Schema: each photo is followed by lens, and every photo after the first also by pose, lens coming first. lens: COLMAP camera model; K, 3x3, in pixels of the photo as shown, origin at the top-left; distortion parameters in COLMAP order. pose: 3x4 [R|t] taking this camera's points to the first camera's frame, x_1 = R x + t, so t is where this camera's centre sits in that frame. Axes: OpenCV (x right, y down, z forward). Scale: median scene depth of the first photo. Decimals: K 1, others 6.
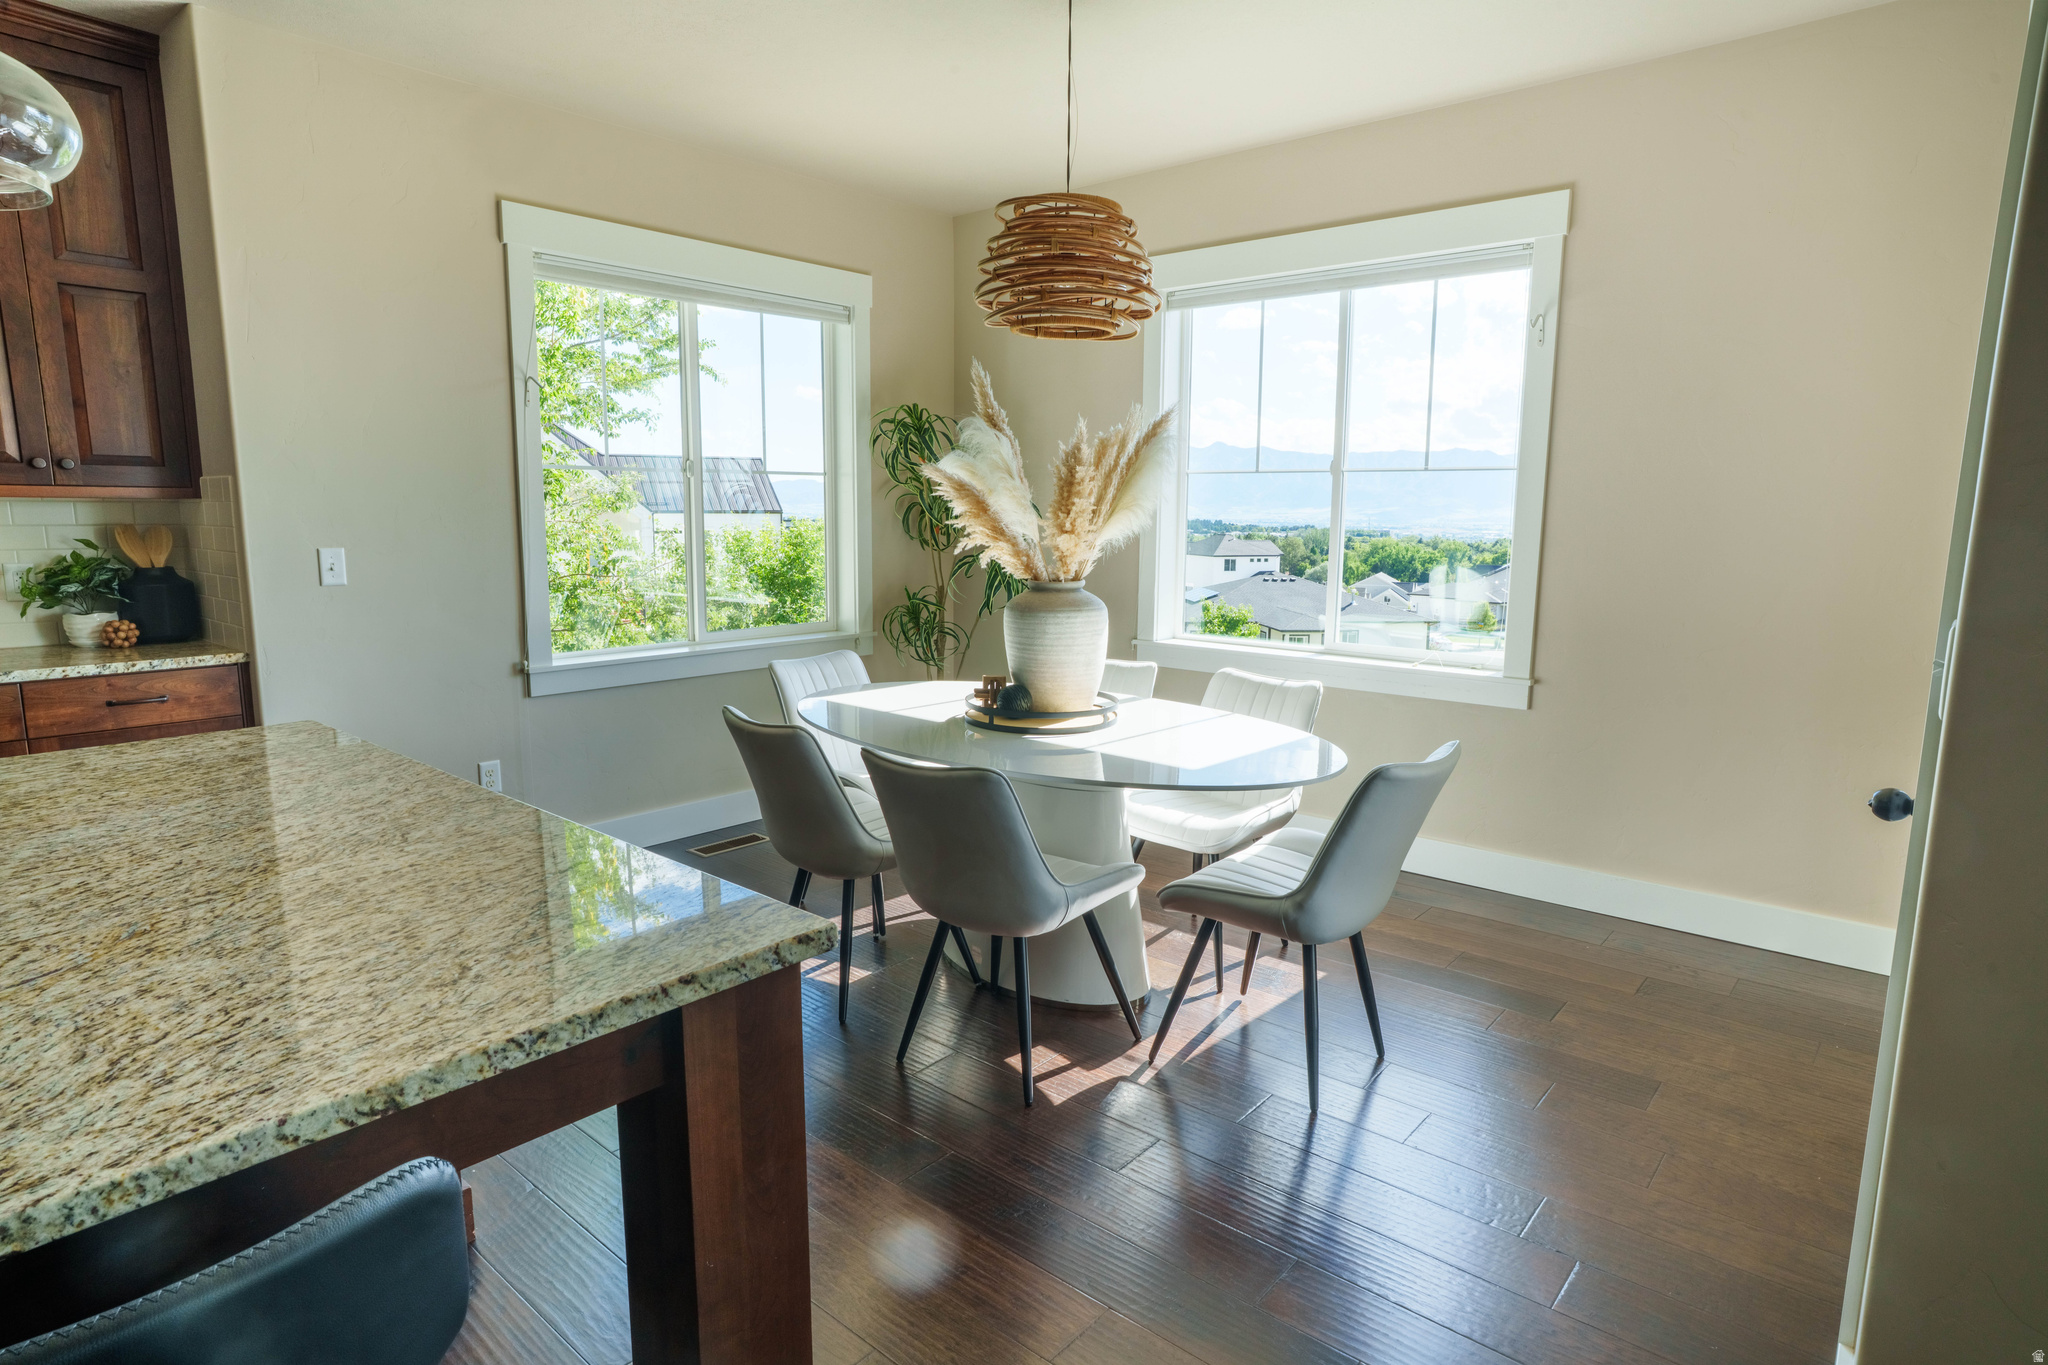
lens RADIAL K [[1116.3, 0, 1020.1], [0, 1116.3, 681.9], [0, 0, 1]] dist [-0.046685, 0.031032]
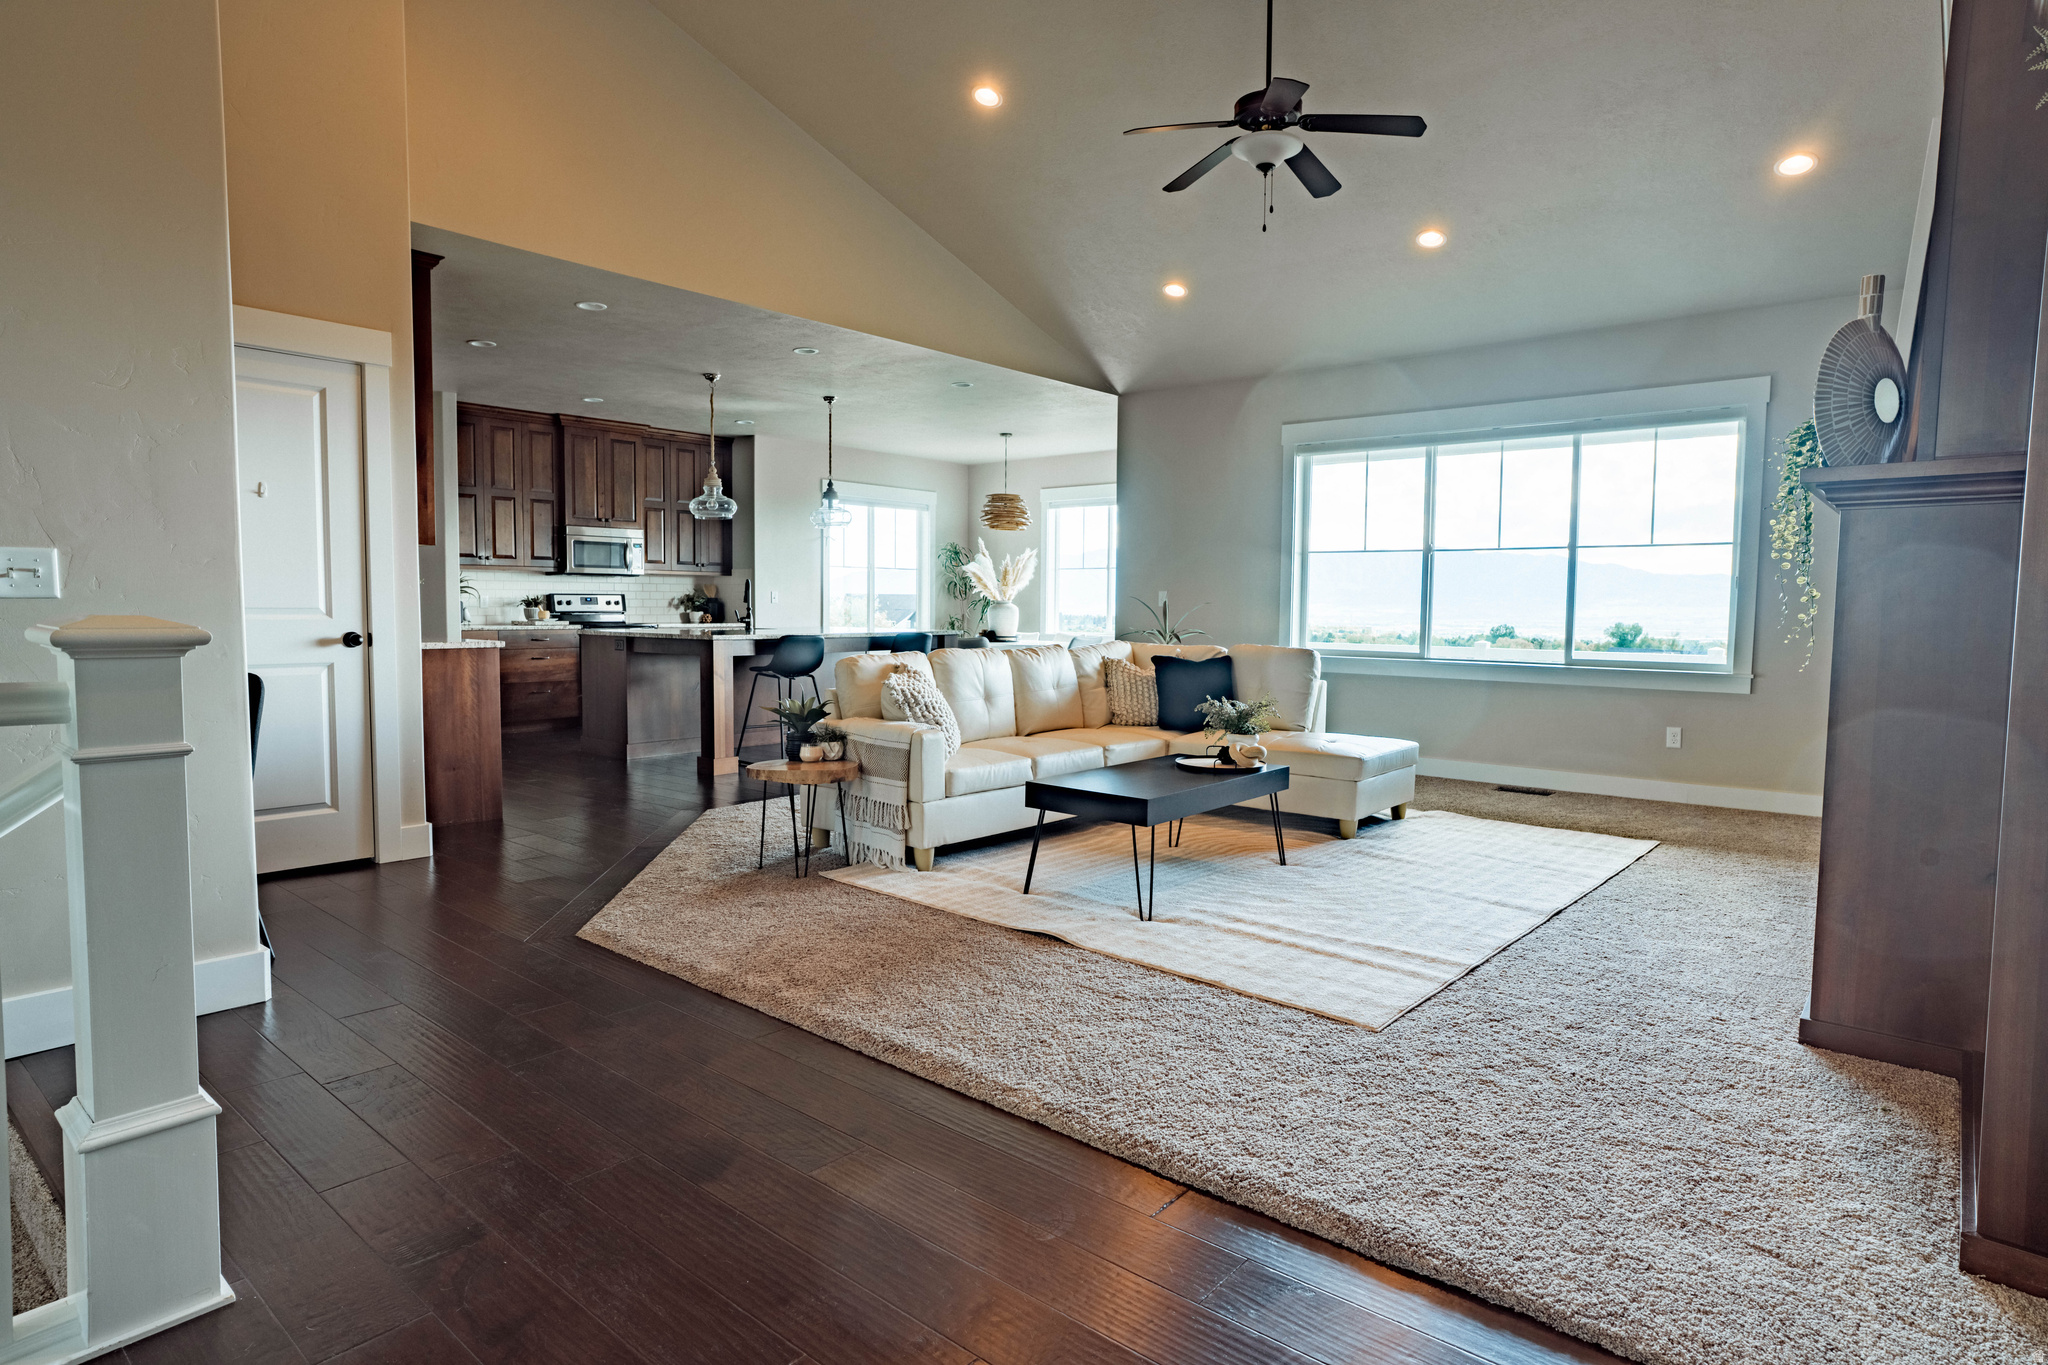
lens RADIAL K [[1116.3, 0, 1014.5], [0, 1116.3, 687.1], [0, 0, 1]] dist [-0.046685, 0.031032]
pose [[0.999983, 0.002206, 0.005411, 0.048822], [-0.001759, 0.996678, -0.081424, 0.436401], [-0.005573, 0.081413, 0.996665, -2.301739]]
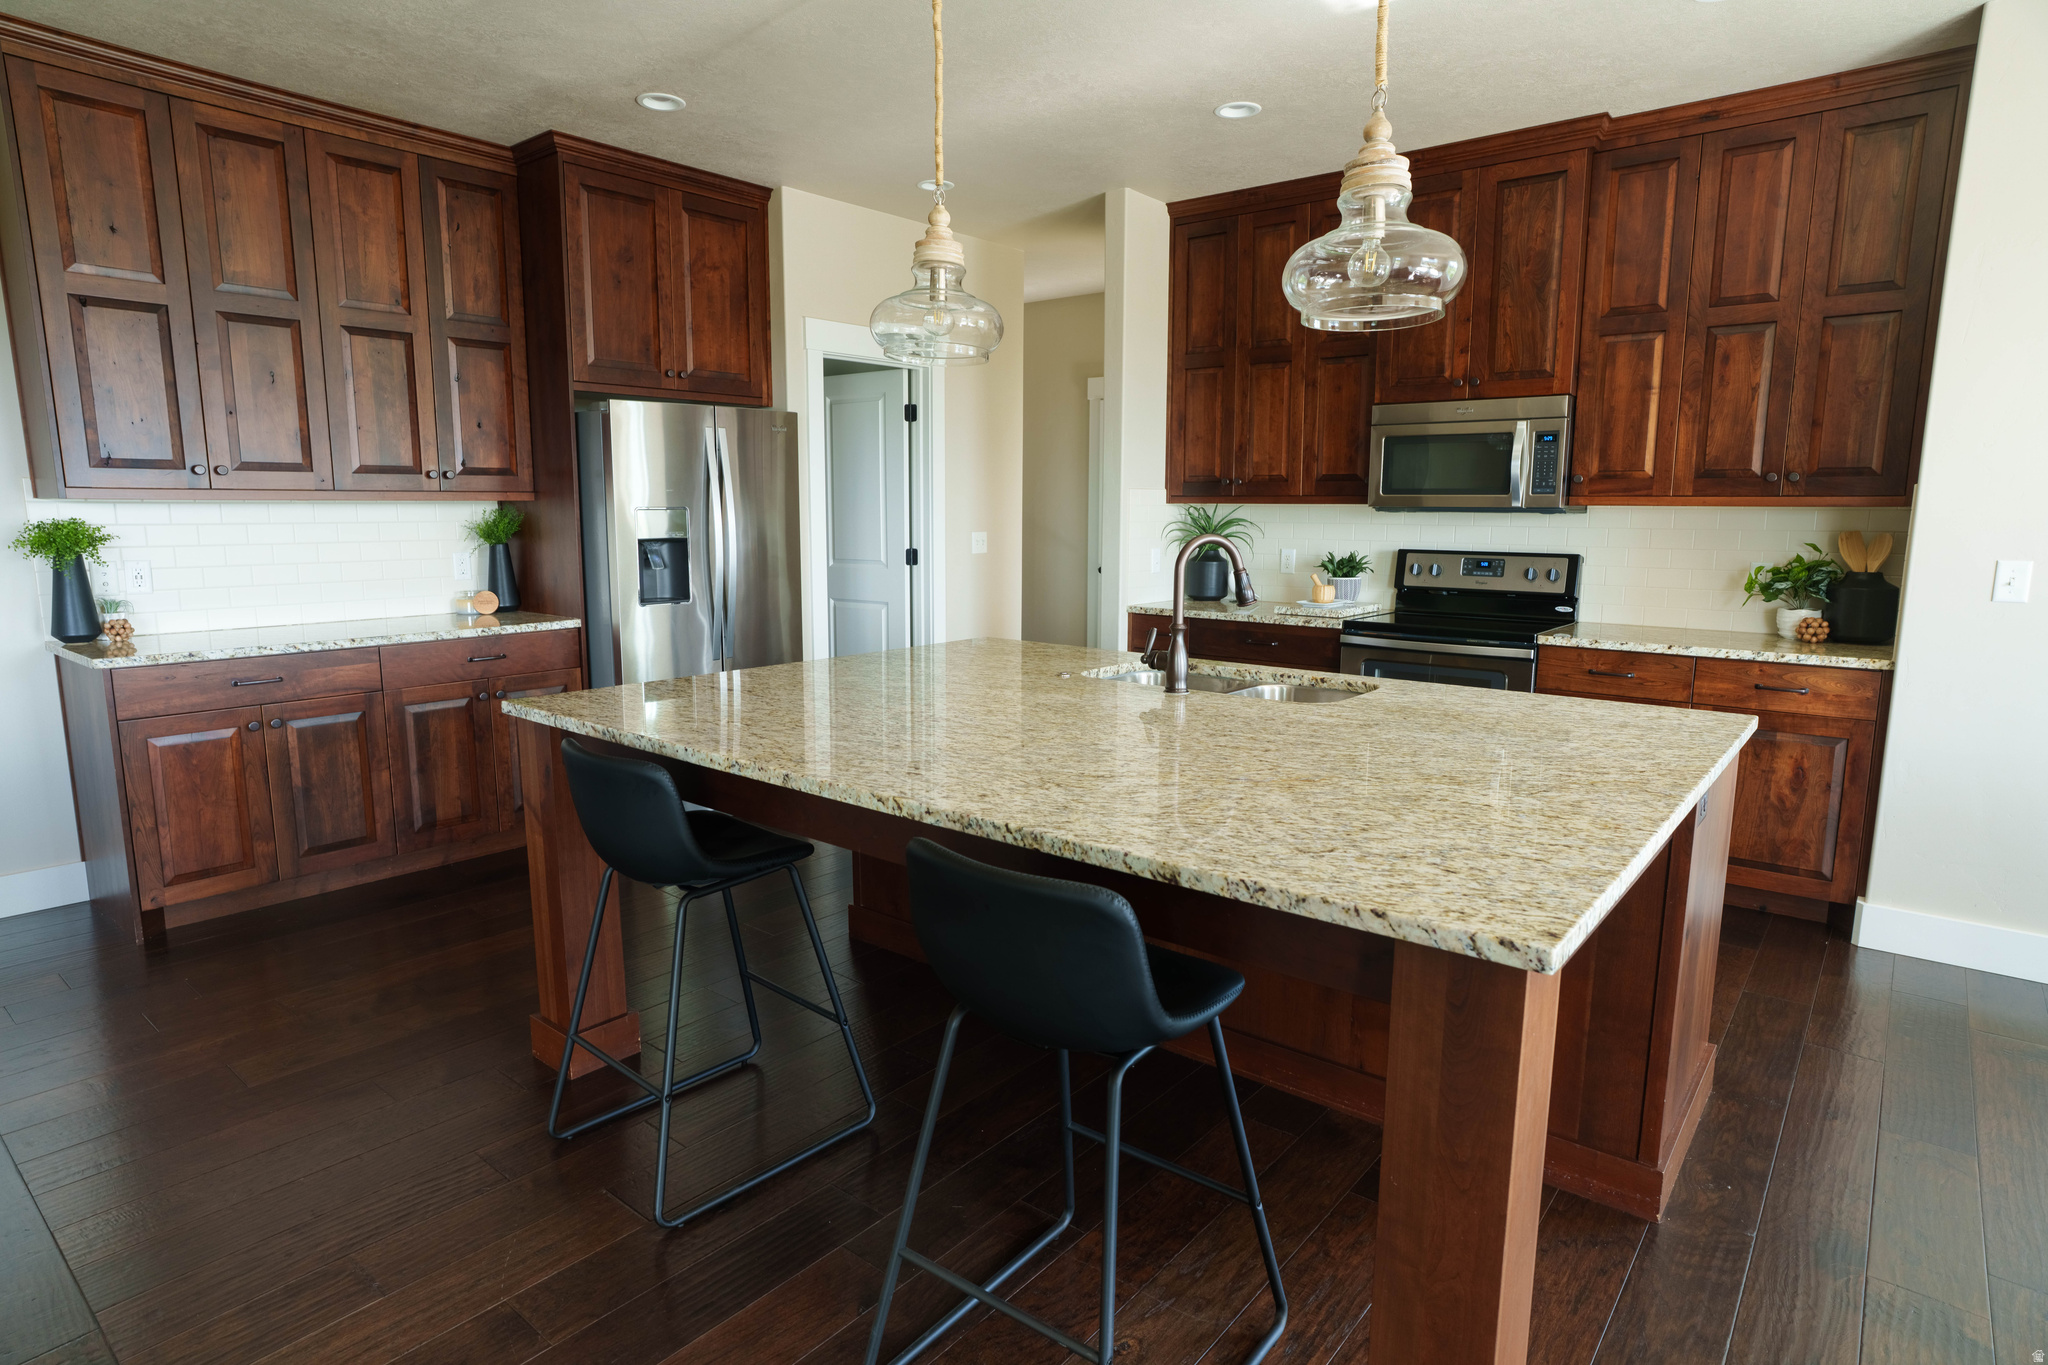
lens RADIAL K [[1116.3, 0, 1016.2], [0, 1116.3, 681.5], [0, 0, 1]] dist [-0.046685, 0.031032]
pose [[0.023395, 0.147707, -0.988754, 0.272824], [-0.156659, 0.977348, 0.142296, -0.026180], [0.987376, 0.151569, 0.046004, 0.177392]]
